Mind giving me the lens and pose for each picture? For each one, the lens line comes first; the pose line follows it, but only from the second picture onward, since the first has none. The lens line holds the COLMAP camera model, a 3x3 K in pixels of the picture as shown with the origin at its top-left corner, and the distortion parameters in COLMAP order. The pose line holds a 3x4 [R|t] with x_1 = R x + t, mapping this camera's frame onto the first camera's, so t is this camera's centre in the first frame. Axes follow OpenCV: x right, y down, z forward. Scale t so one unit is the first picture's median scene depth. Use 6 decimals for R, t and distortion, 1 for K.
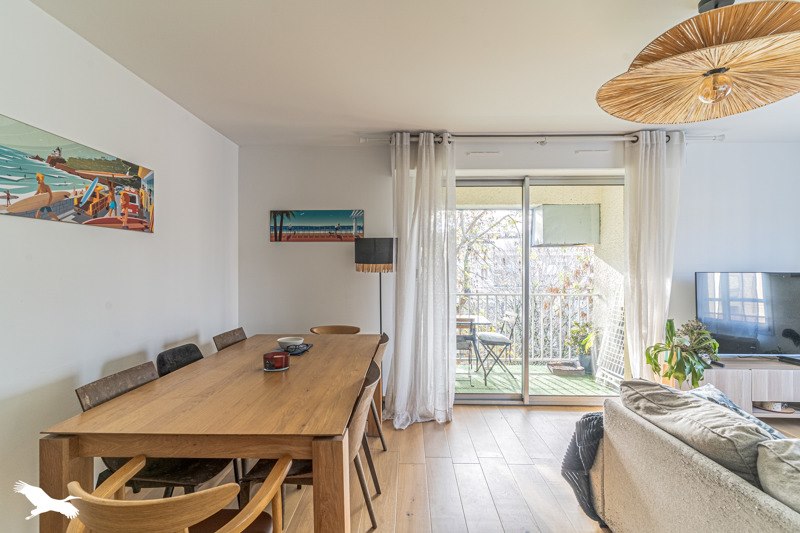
lens RADIAL K [[388.1, 0, 399.3], [0, 388.1, 268.6], [0, 0, 1]] dist [-0.001008, 0.000708]
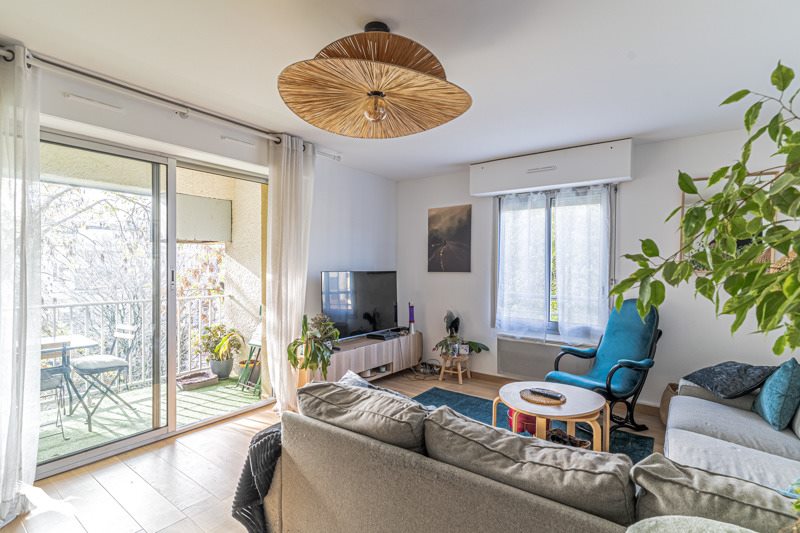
lens RADIAL K [[388.1, 0, 400.7], [0, 388.1, 270.8], [0, 0, 1]] dist [-0.001008, 0.000708]
pose [[0.581891, -0.007670, 0.813231, -0.030647], [-0.000940, 0.999949, 0.010104, -0.004936], [-0.813267, -0.006644, 0.581853, 0.151013]]
